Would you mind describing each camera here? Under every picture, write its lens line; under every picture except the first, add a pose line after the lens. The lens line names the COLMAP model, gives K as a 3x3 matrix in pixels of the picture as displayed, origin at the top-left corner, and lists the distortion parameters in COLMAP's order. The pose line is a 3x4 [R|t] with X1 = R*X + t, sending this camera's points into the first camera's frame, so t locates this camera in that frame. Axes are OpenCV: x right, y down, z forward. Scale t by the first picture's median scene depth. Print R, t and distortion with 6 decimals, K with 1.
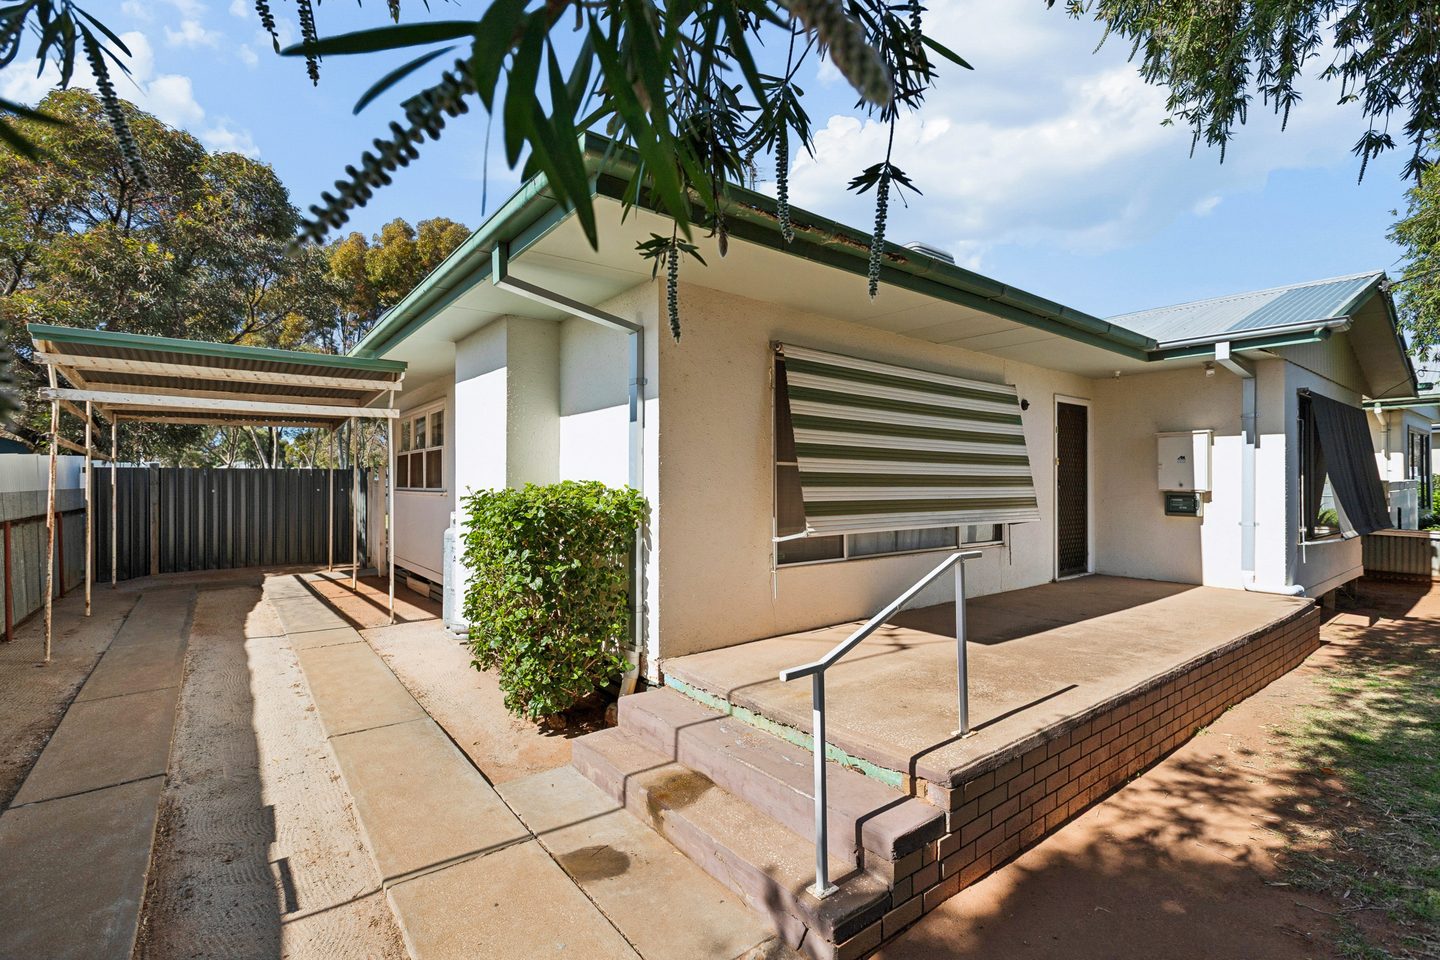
lens RADIAL K [[648.5, 0, 717.1], [0, 648.5, 472.6], [0, 0, 1]] dist [-0.002565, -0.001243]
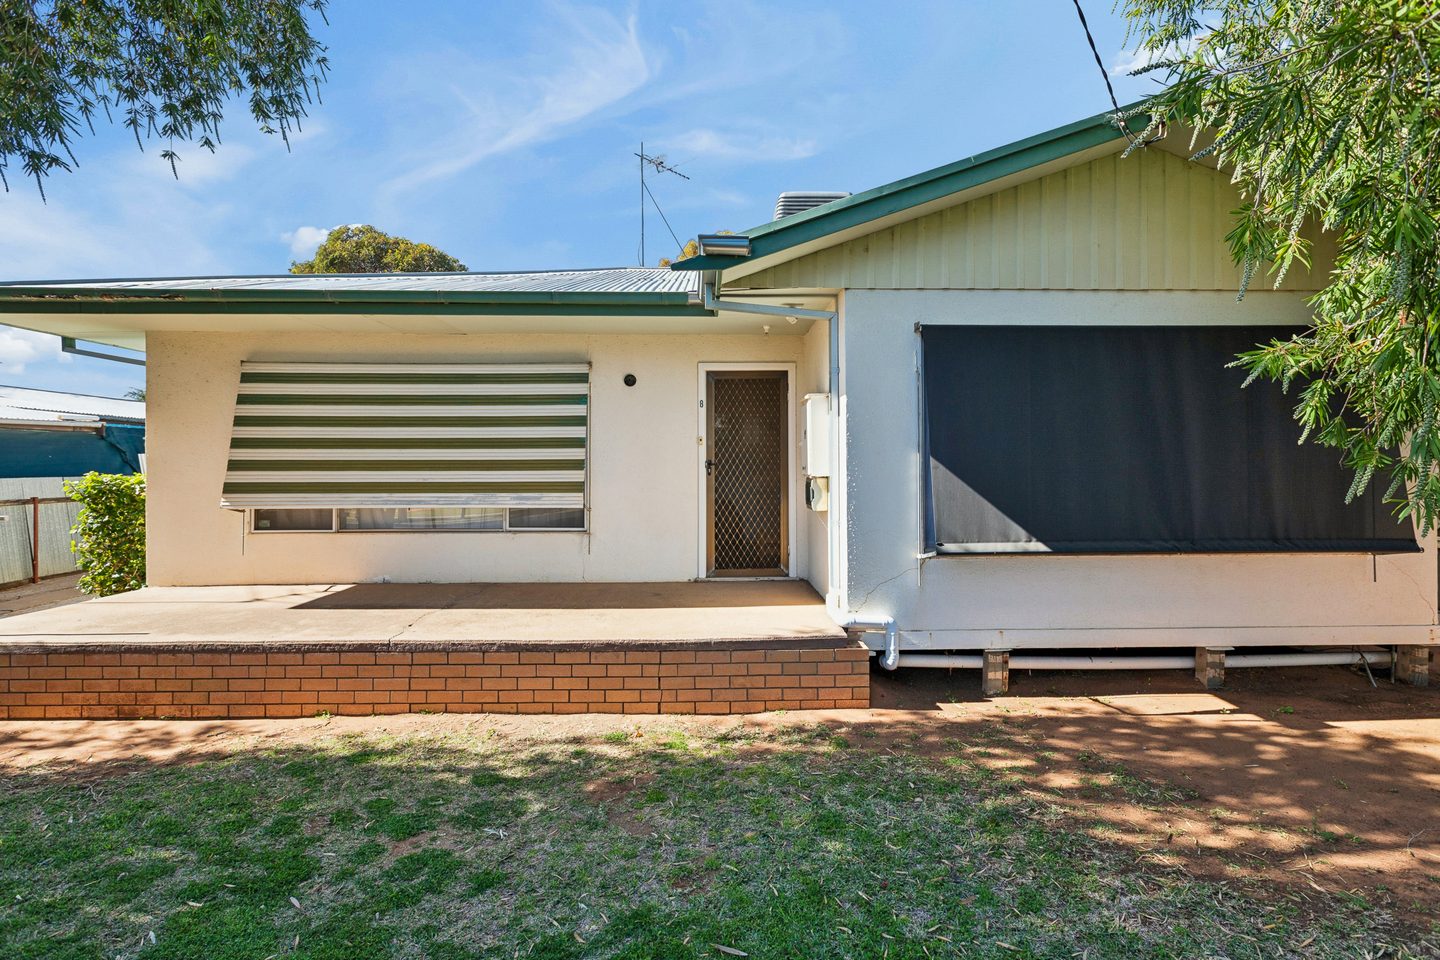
lens RADIAL K [[648.5, 0, 717.1], [0, 648.5, 472.6], [0, 0, 1]] dist [-0.002565, -0.001243]
pose [[0.820176, 0.016001, -0.571887, 2.104130], [0.014532, 0.998704, 0.048783, -0.030315], [0.571926, -0.048321, 0.818881, 0.608008]]
